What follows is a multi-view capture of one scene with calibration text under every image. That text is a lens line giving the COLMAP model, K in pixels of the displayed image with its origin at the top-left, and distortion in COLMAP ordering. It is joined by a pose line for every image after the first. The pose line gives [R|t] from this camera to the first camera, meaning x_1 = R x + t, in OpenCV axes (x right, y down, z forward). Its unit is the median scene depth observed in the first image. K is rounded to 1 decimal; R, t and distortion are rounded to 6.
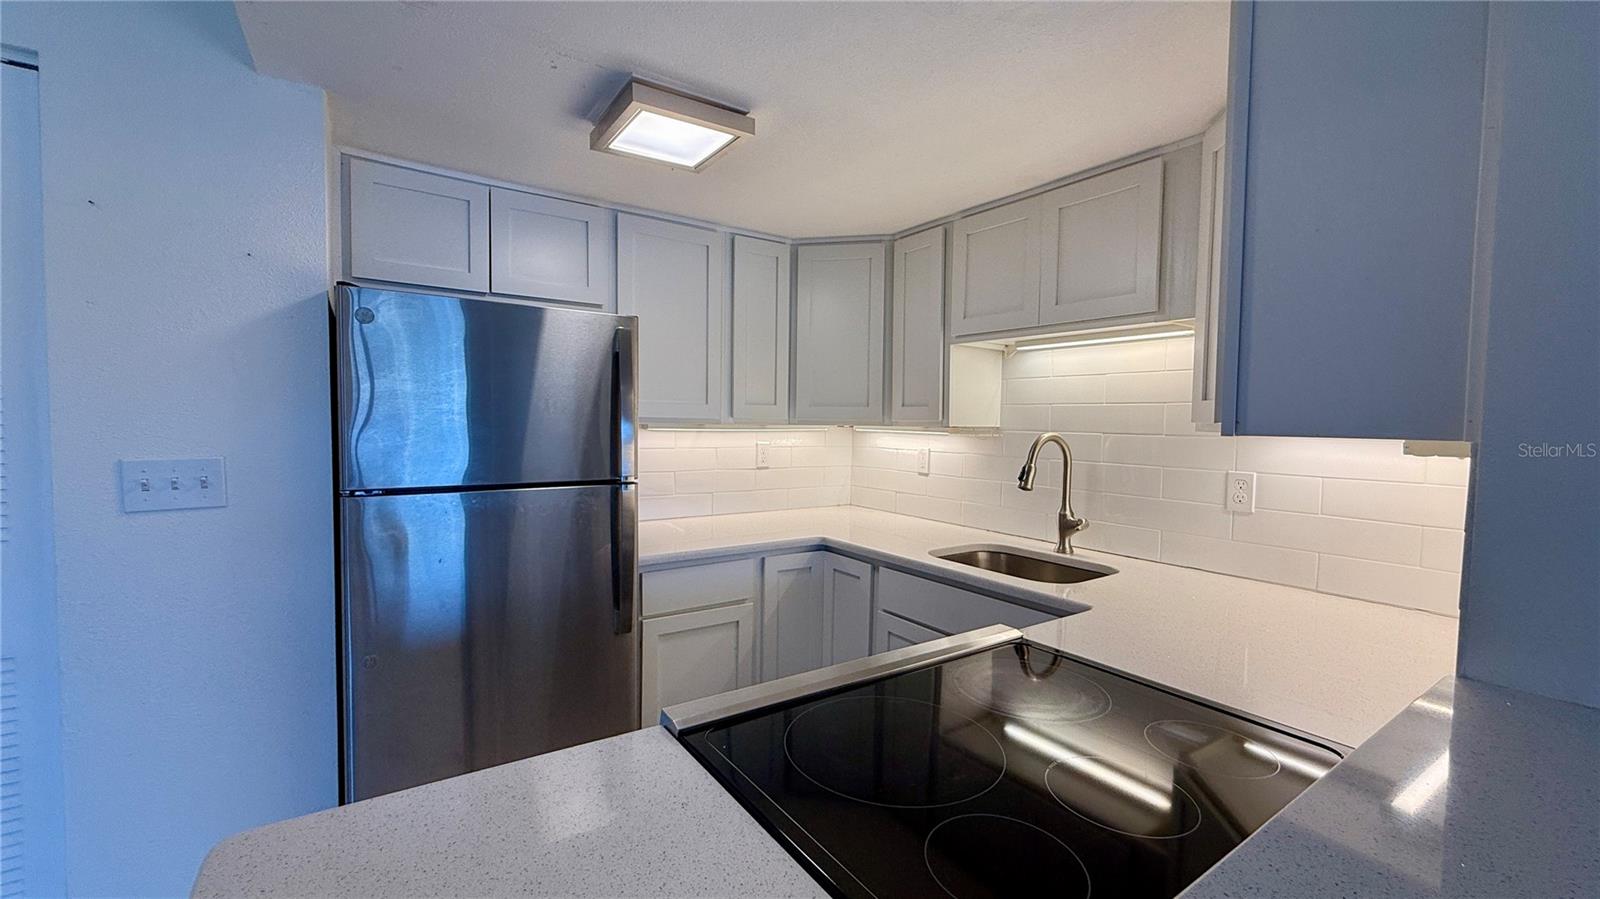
lens RADIAL K [[639.3, 0, 792.6], [0, 639.3, 450.4], [0, 0, 1]] dist [0.001278, -0.000730]
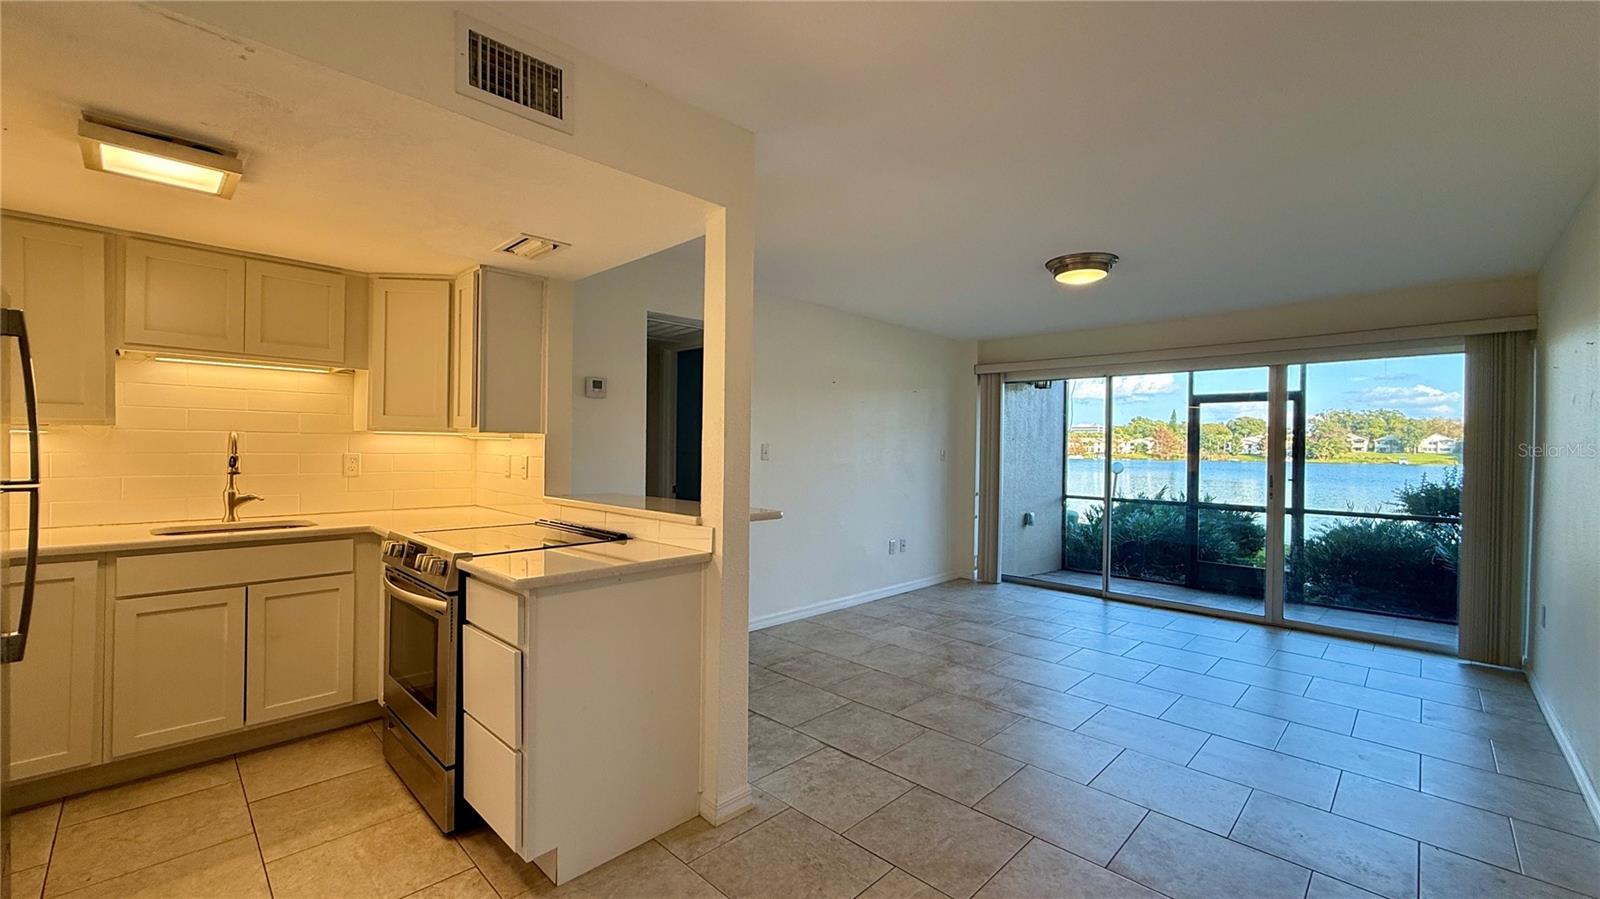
lens RADIAL K [[639.3, 0, 798.3], [0, 639.3, 448.5], [0, 0, 1]] dist [0.001278, -0.000730]
pose [[-0.198632, -0.022459, 0.979817, -1.095086], [0.027823, 0.999205, 0.028544, 0.002668], [-0.979679, 0.032932, -0.197849, 0.102965]]
